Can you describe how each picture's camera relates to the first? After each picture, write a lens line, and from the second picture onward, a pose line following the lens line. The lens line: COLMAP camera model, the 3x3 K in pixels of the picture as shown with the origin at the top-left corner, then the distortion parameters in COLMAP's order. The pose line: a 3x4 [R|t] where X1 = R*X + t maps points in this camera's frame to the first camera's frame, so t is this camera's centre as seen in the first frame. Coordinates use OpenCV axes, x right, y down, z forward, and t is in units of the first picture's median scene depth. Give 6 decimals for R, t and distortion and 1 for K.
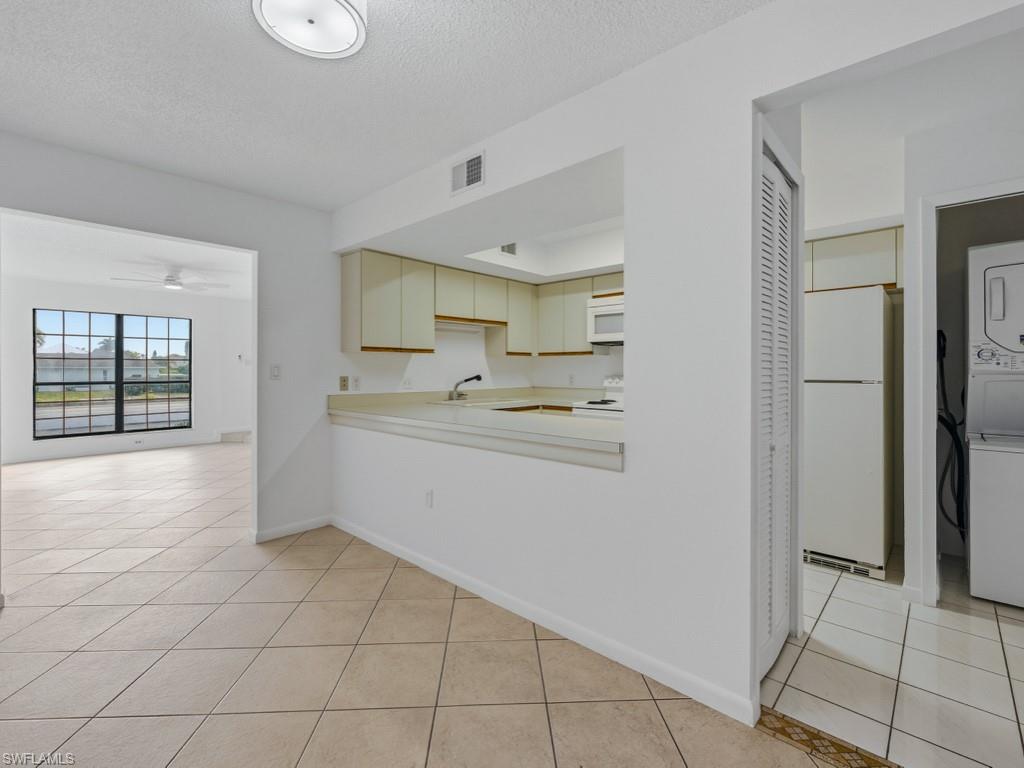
lens RADIAL K [[468.5, 0, 508.5], [0, 468.5, 371.0], [0, 0, 1]] dist [-0.001788, -0.000351]
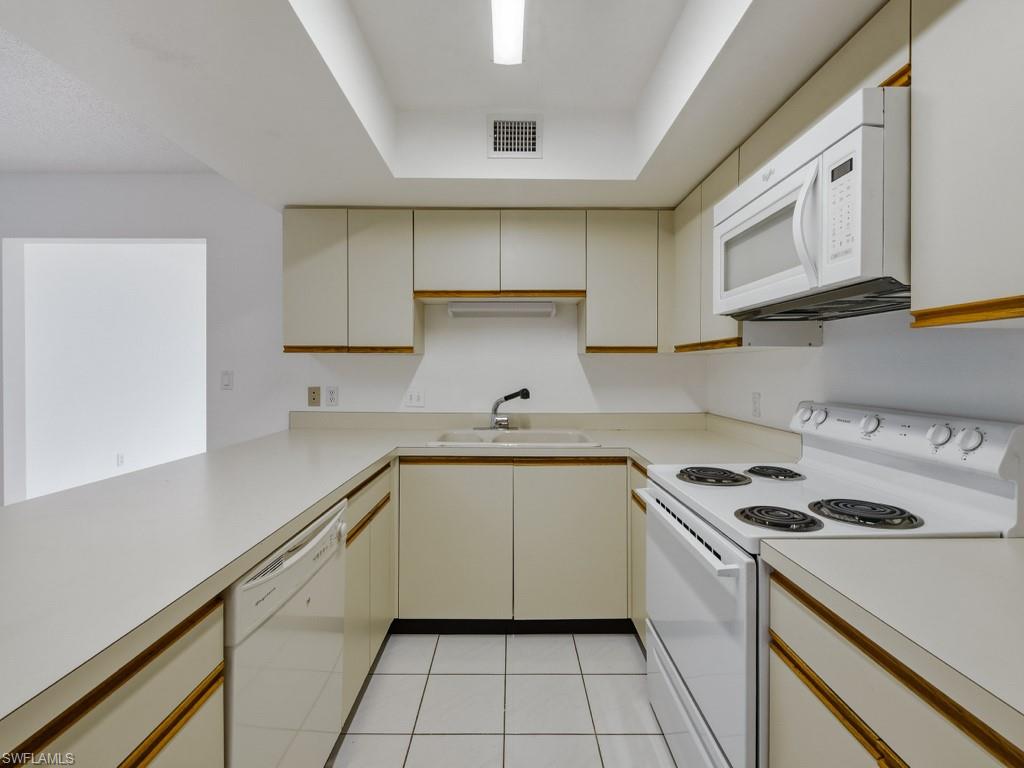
lens RADIAL K [[468.5, 0, 508.5], [0, 468.5, 371.0], [0, 0, 1]] dist [-0.001788, -0.000351]
pose [[0.679547, 0.005502, -0.733611, 0.341609], [-0.004782, 0.999984, 0.003071, -0.014941], [0.733616, 0.001421, 0.679562, 0.606490]]
